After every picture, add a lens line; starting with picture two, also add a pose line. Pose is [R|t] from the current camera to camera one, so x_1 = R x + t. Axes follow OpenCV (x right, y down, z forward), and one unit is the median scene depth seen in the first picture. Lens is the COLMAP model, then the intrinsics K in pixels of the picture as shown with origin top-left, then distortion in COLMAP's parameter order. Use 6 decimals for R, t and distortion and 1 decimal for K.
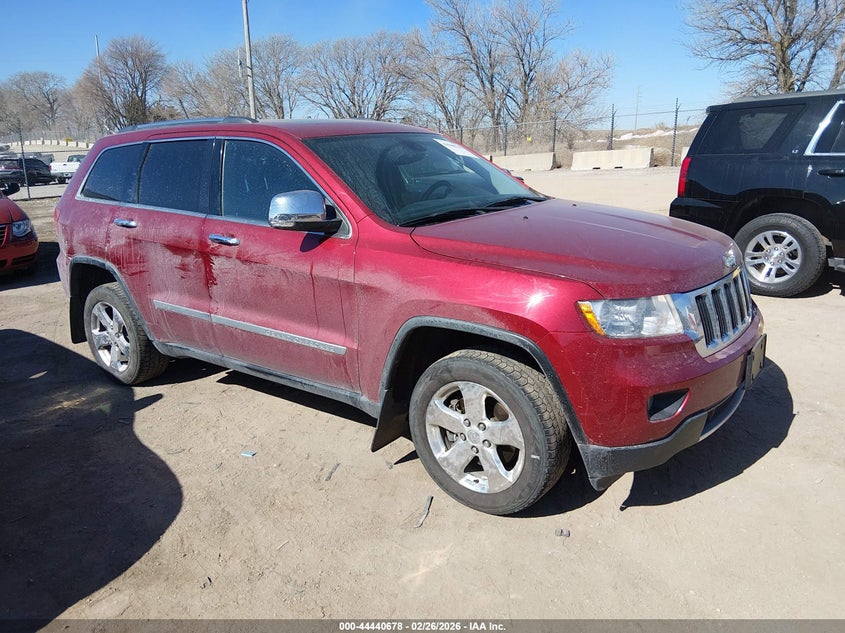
lens RADIAL K [[656.3, 0, 422.5], [0, 656.3, 316.5], [0, 0, 1]] dist [-0.001339, -0.000512]
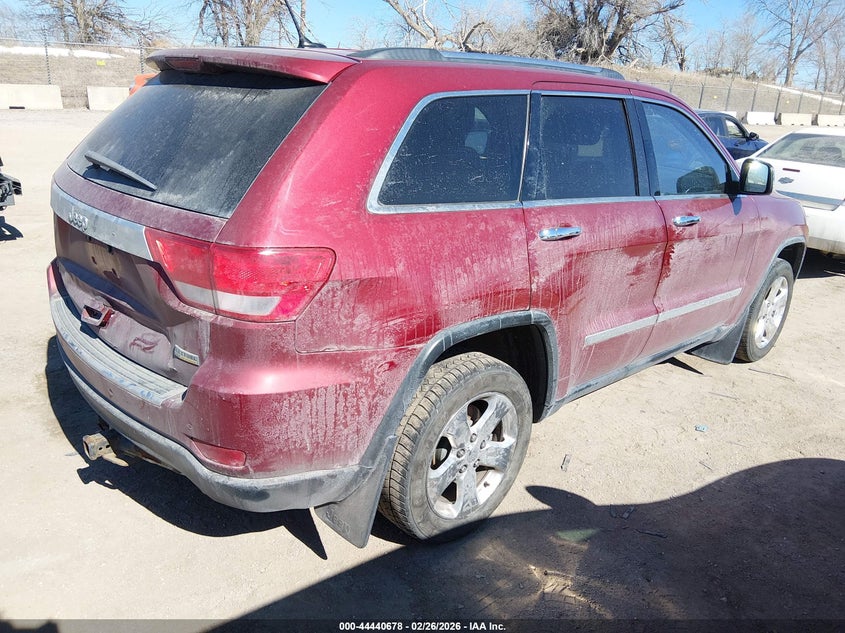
lens RADIAL K [[656.3, 0, 422.5], [0, 656.3, 316.5], [0, 0, 1]] dist [-0.001339, -0.000512]
pose [[0.169667, -0.281419, 0.944466, -1.062519], [0.196122, 0.948834, 0.247488, -0.243411], [-0.965789, 0.143240, 0.216178, 1.008105]]
